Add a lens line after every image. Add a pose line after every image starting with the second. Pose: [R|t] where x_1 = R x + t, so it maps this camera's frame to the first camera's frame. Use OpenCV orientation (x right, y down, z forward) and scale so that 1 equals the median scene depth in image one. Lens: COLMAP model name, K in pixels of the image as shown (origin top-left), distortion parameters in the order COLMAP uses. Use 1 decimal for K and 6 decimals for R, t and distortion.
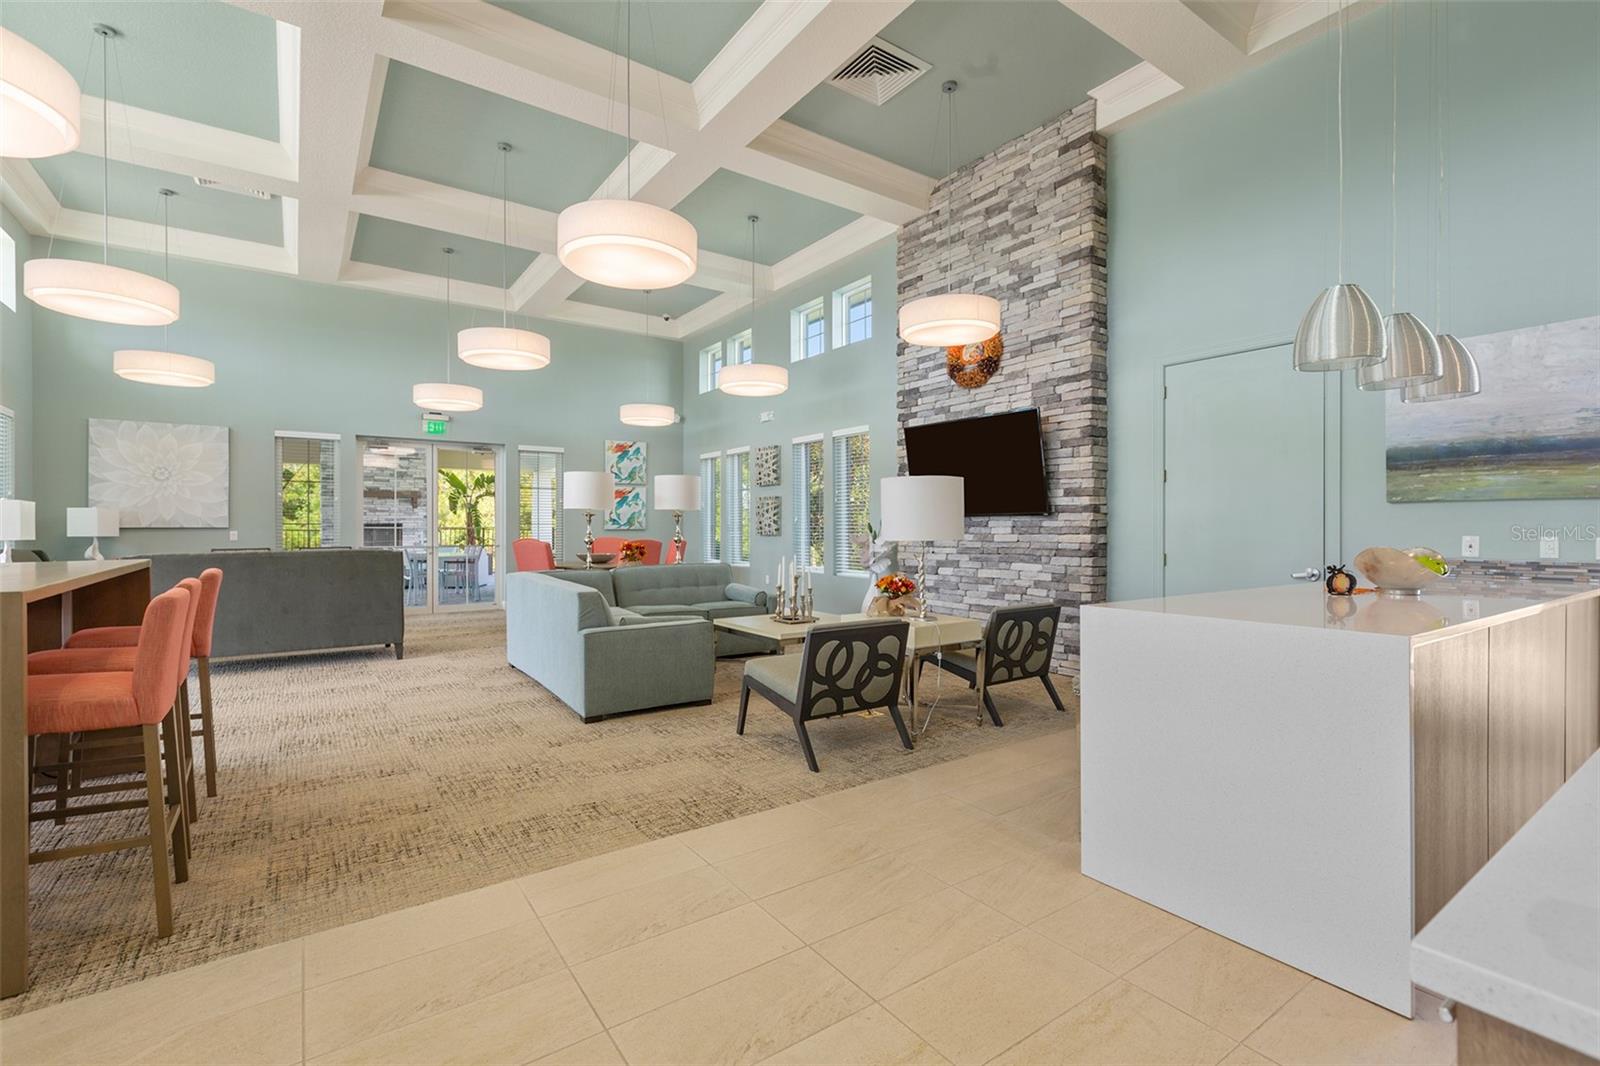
lens RADIAL K [[713.2, 0, 800.4], [0, 713.2, 531.9], [0, 0, 1]] dist [0.004884, -0.000255]
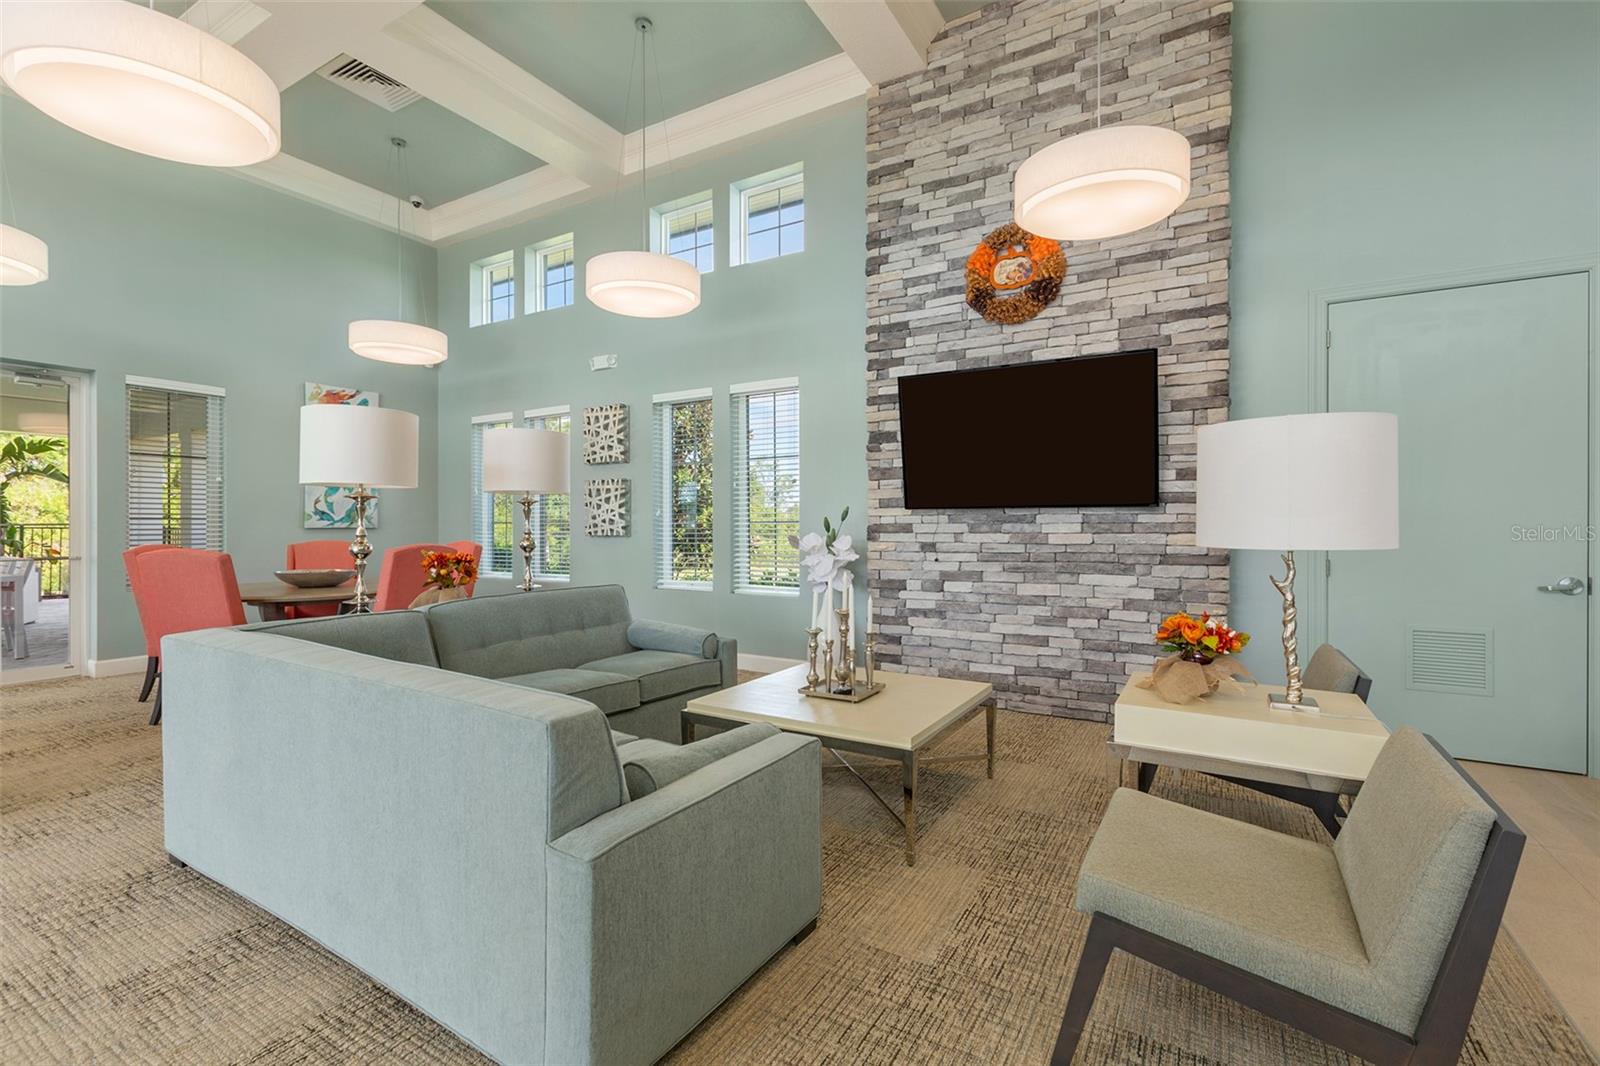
lens RADIAL K [[713.2, 0, 800.8], [0, 713.2, 529.3], [0, 0, 1]] dist [0.004884, -0.000255]
pose [[0.913246, -0.001461, 0.407407, -0.227542], [0.002153, 0.999997, -0.001240, -0.000546], [-0.407403, 0.002010, 0.913246, 0.444499]]
